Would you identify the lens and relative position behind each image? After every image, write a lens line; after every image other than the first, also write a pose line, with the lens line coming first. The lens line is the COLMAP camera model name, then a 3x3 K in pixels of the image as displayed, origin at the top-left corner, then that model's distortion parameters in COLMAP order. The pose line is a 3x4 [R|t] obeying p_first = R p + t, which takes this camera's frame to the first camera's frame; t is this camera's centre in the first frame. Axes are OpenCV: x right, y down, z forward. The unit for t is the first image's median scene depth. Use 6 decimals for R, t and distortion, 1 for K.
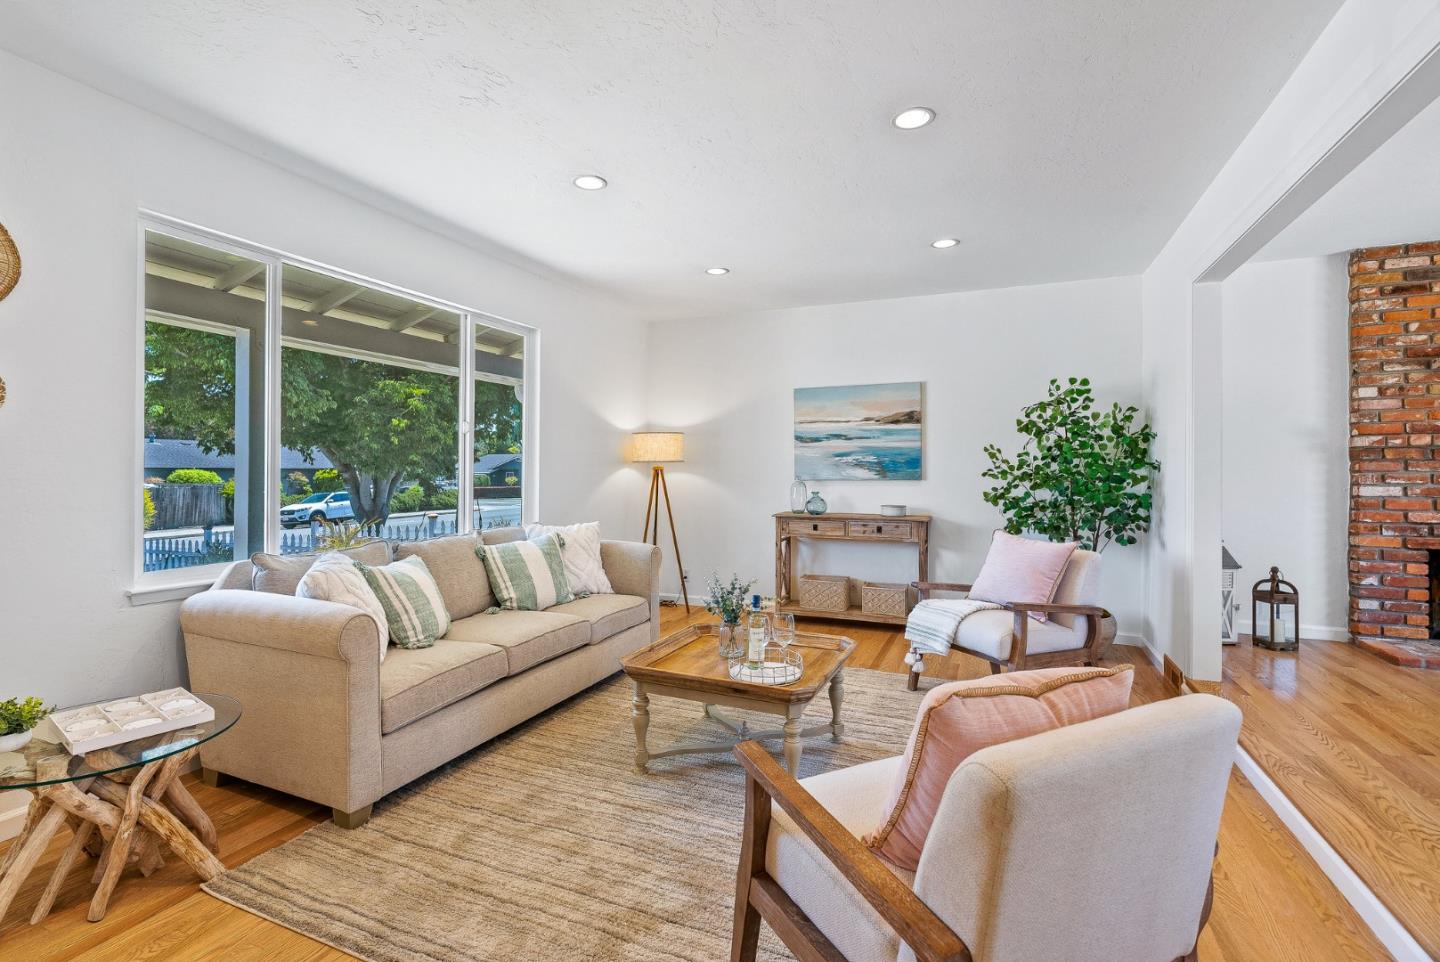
lens RADIAL K [[649.3, 0, 731.6], [0, 649.3, 469.1], [0, 0, 1]] dist [-0.010057, 0.005013]
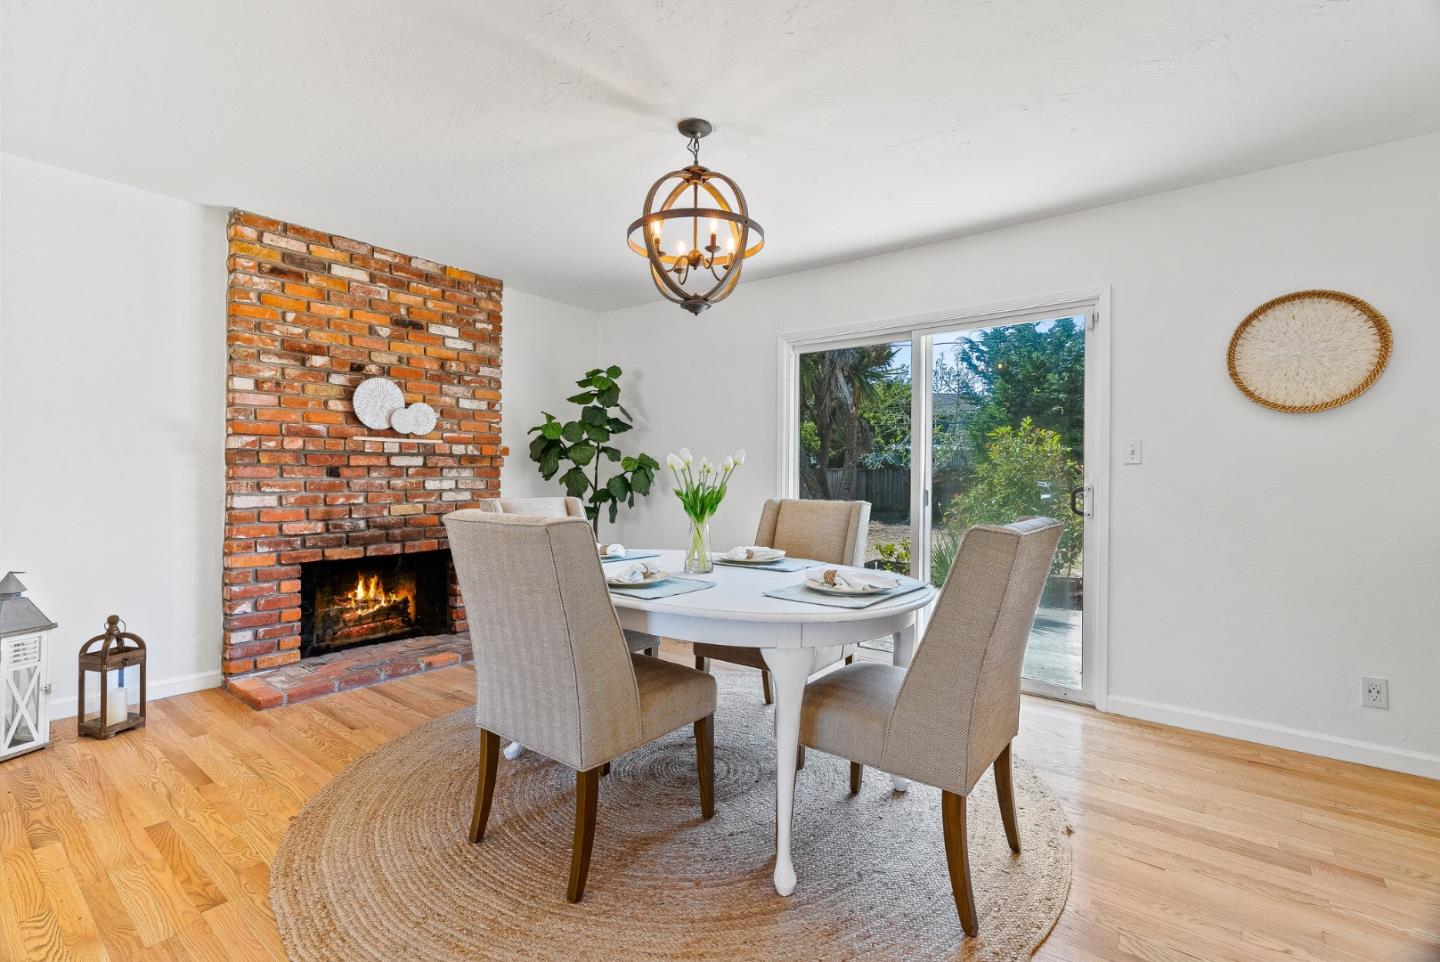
lens RADIAL K [[649.3, 0, 704.4], [0, 649.3, 475.9], [0, 0, 1]] dist [-0.010057, 0.005013]
pose [[0.271105, -0.002351, 0.962547, 0.342005], [-0.015987, 0.999848, 0.006945, -0.014861], [-0.962417, -0.017271, 0.271026, 0.197690]]
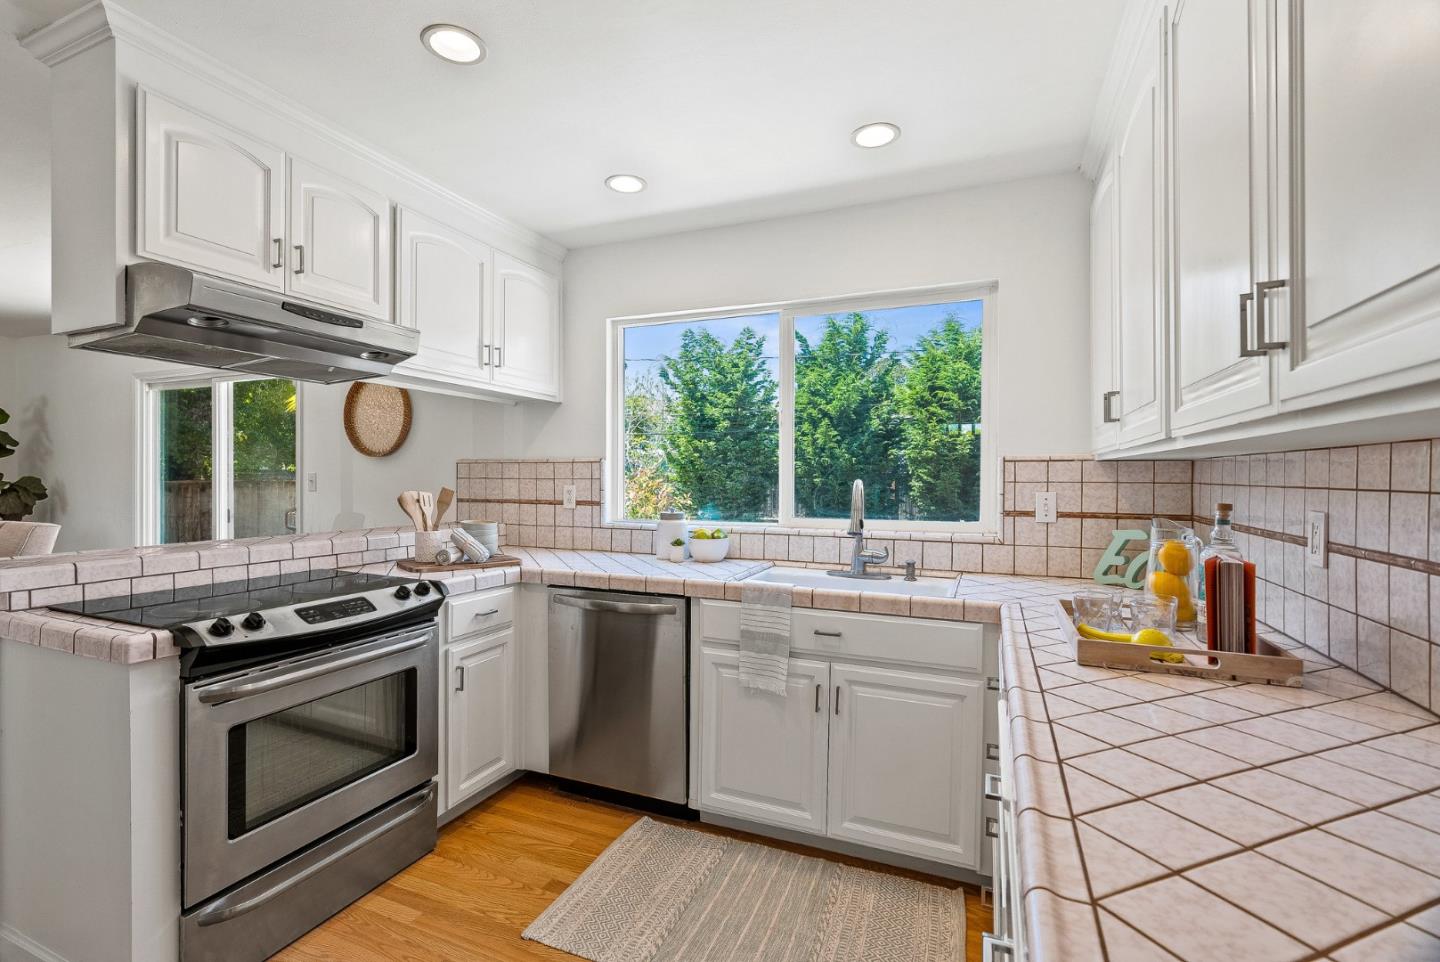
lens RADIAL K [[649.3, 0, 710.1], [0, 649.3, 477.0], [0, 0, 1]] dist [-0.010057, 0.005013]
pose [[-0.010087, -0.002059, 0.999947, 0.186414], [-0.009352, 0.999954, 0.001964, -0.060699], [-0.999905, -0.009332, -0.010106, -0.690187]]
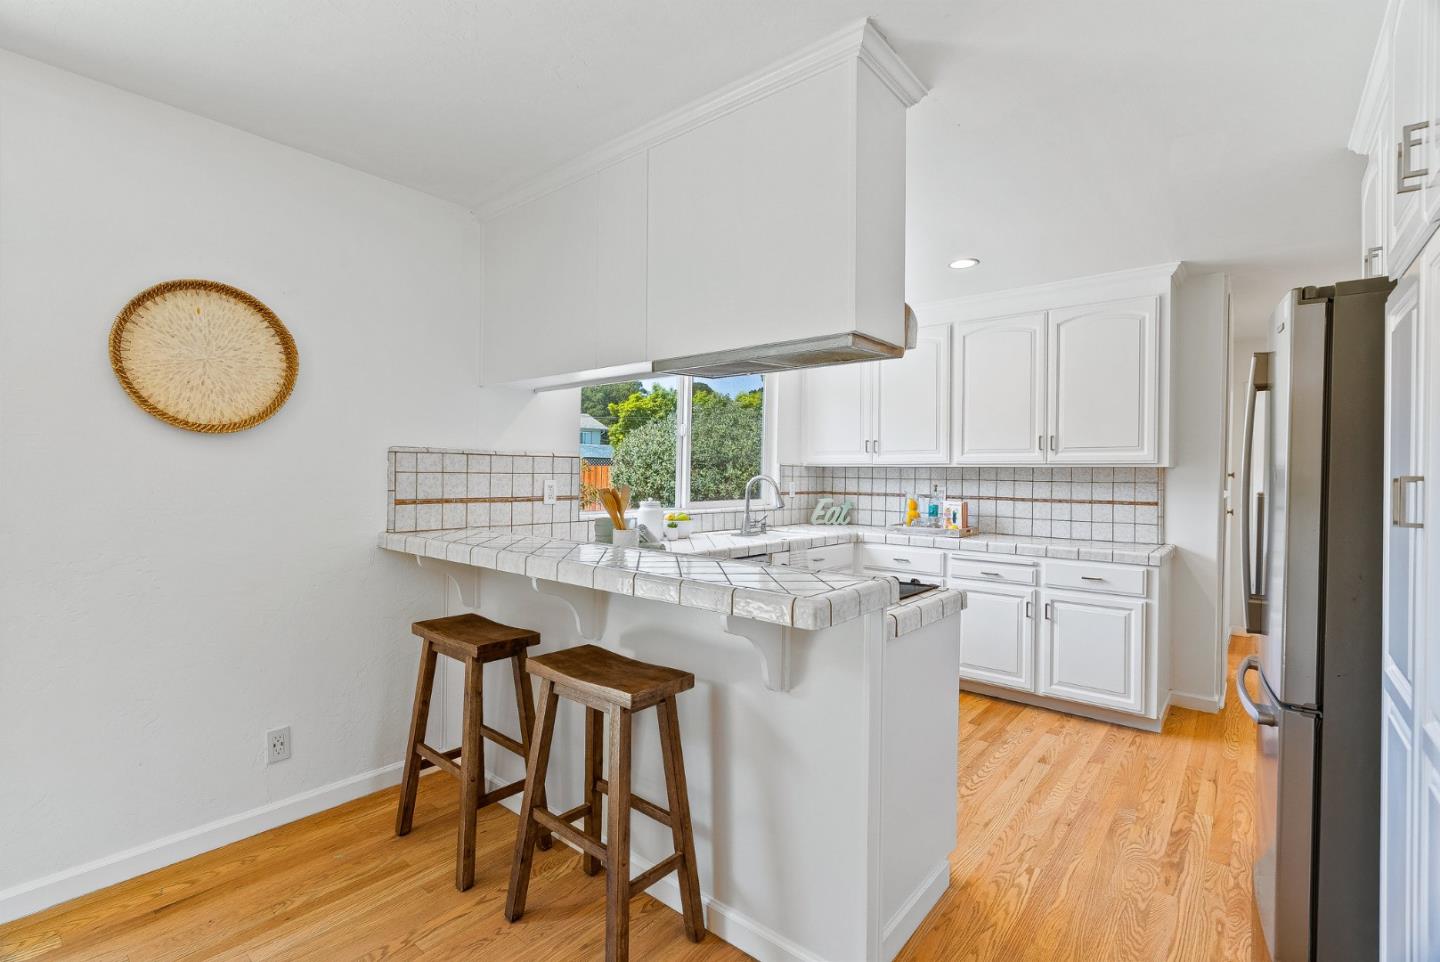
lens RADIAL K [[649.3, 0, 713.1], [0, 649.3, 469.7], [0, 0, 1]] dist [-0.010057, 0.005013]
pose [[-0.959036, -0.015256, 0.282875, 0.590965], [-0.018833, 0.999773, -0.009930, -0.056030], [-0.282659, -0.014851, -0.959105, 0.182515]]
